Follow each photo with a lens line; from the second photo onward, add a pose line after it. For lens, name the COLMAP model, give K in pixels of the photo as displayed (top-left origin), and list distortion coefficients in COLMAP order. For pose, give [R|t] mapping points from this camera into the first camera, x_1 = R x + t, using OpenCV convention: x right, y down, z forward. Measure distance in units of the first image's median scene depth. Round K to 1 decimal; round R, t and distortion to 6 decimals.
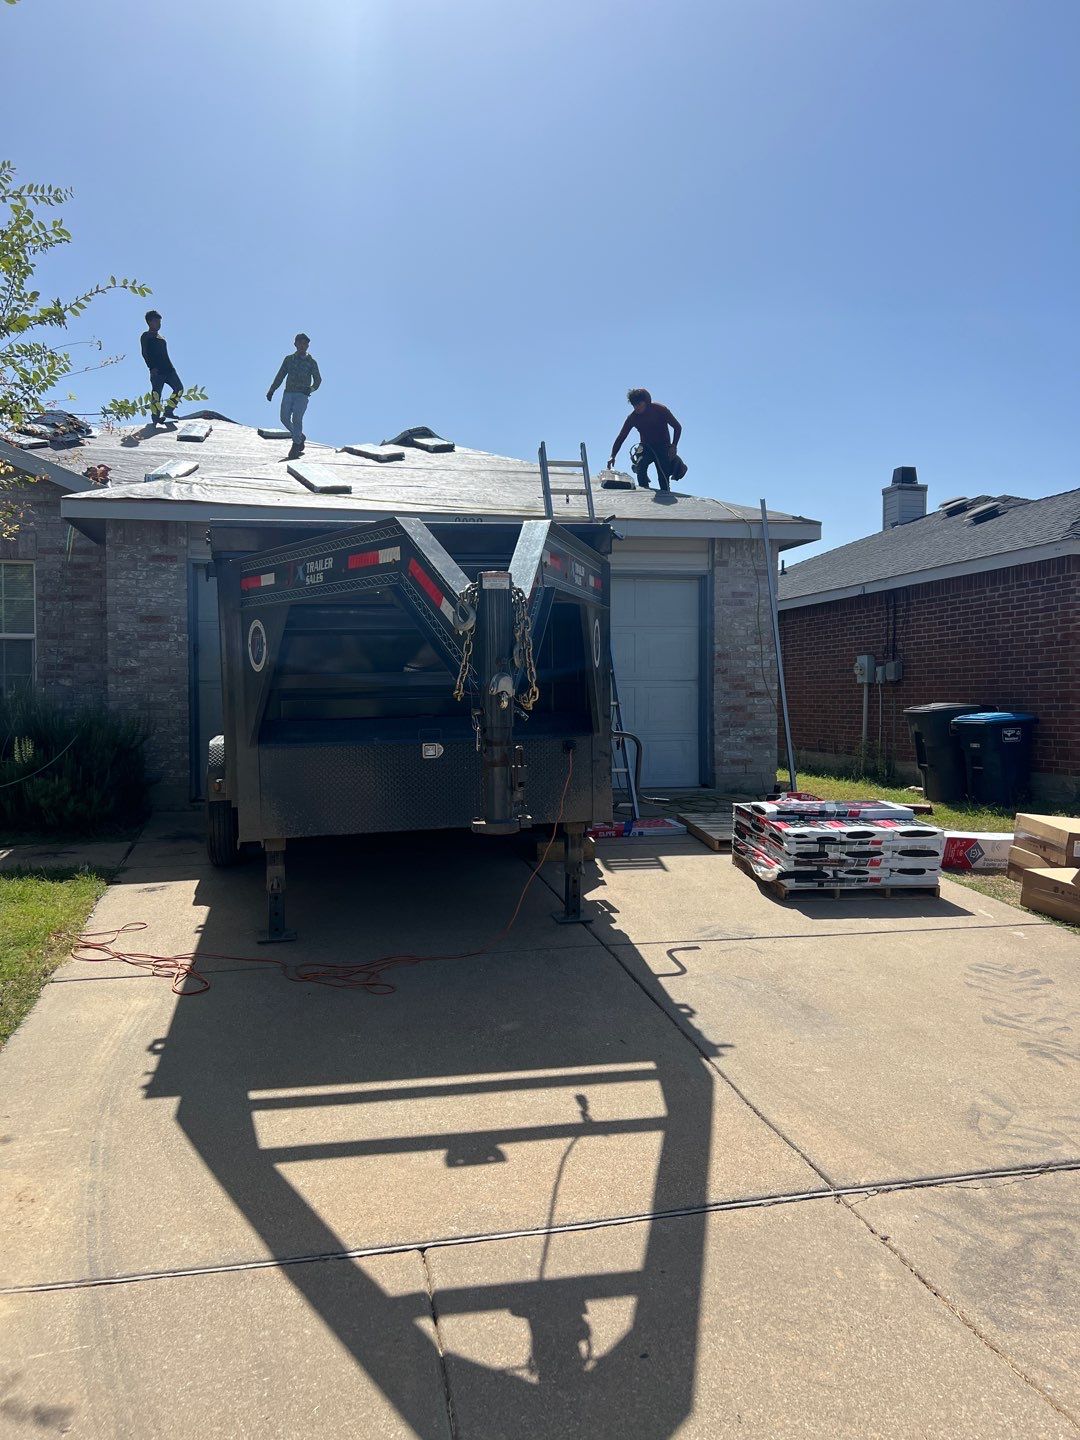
lens RADIAL K [[1082.5, 0, 541.6], [0, 1082.5, 723.9], [0, 0, 1]] dist [0.055670, -0.058188]
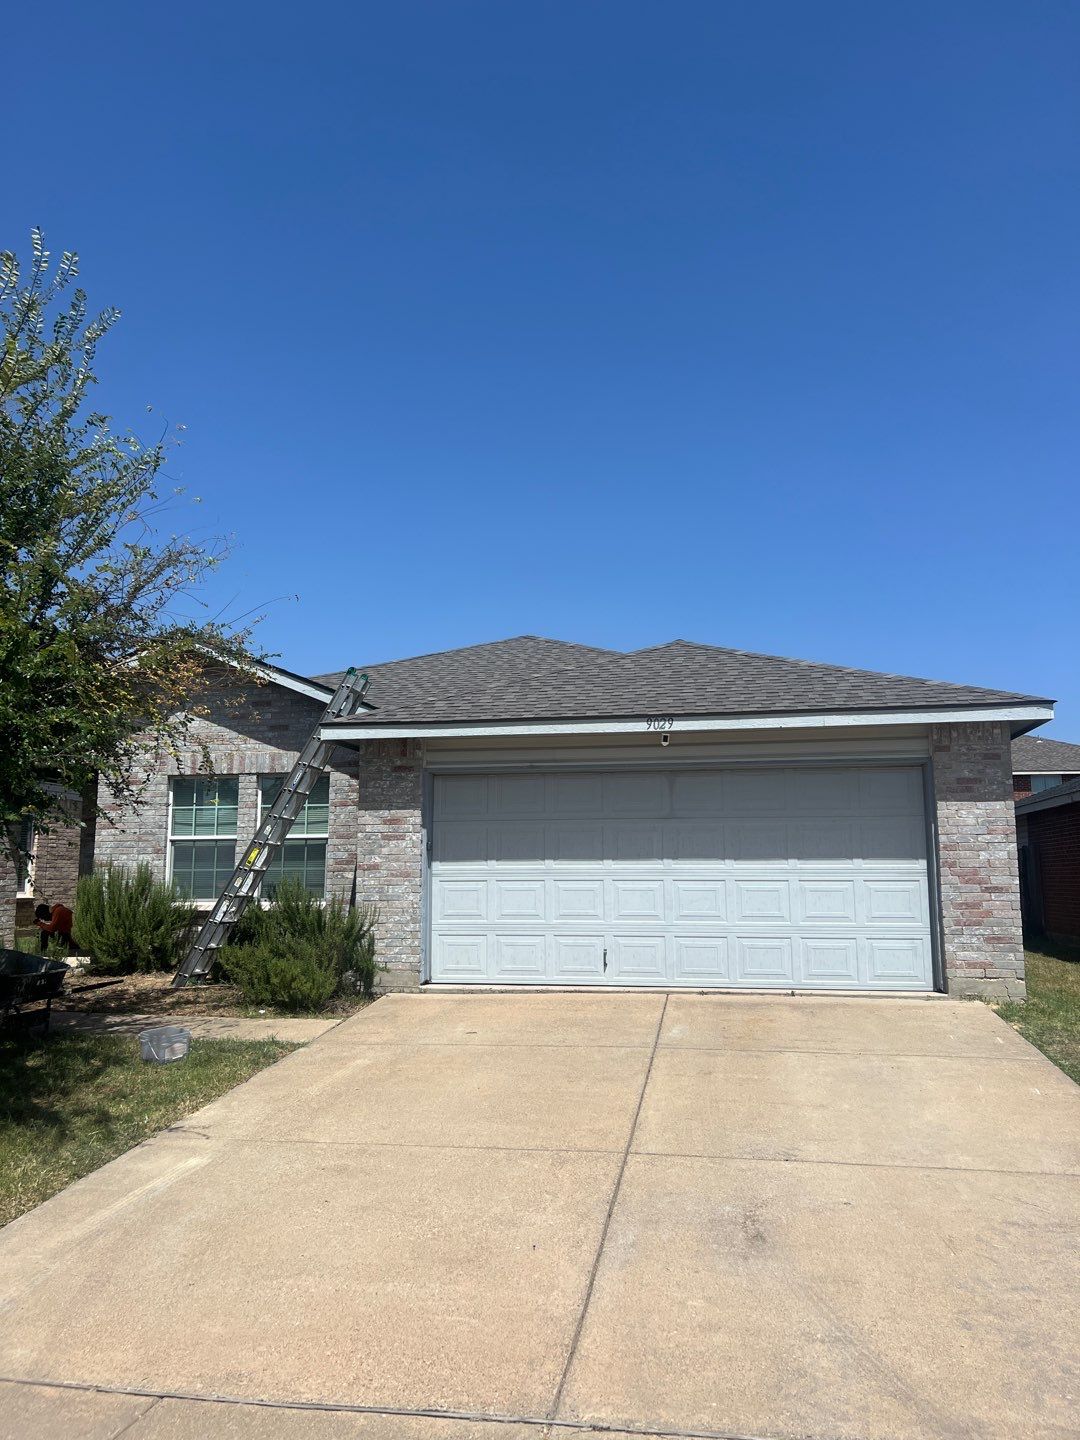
lens RADIAL K [[1082.5, 0, 541.6], [0, 1082.5, 723.9], [0, 0, 1]] dist [0.055670, -0.058188]
pose [[0.918767, -0.054186, -0.391063, 0.245756], [-0.011464, 0.986457, -0.163619, -0.011356], [0.394633, 0.154811, 0.905703, 0.000372]]
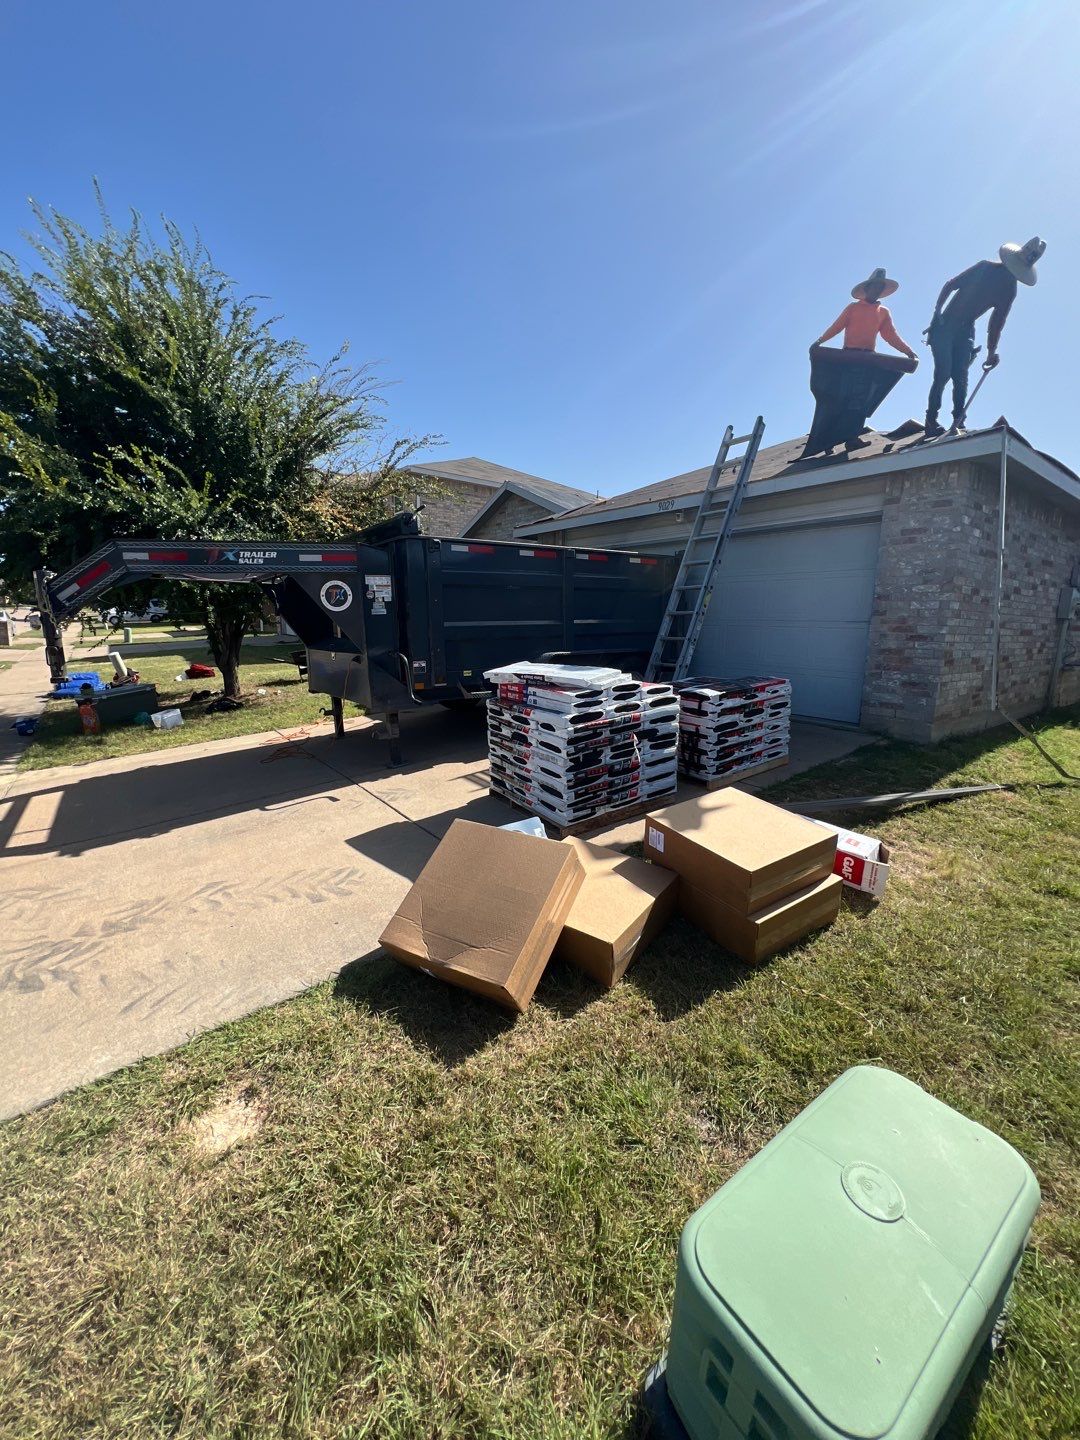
lens RADIAL K [[578.9, 0, 541.5], [0, 578.9, 716.1], [0, 0, 1]] dist [0.002723, 0.000255]
pose [[0.412270, 0.159991, -0.896904, 0.603639], [-0.043576, 0.986796, 0.155996, -0.027906], [0.910019, -0.025230, 0.413798, 0.556099]]
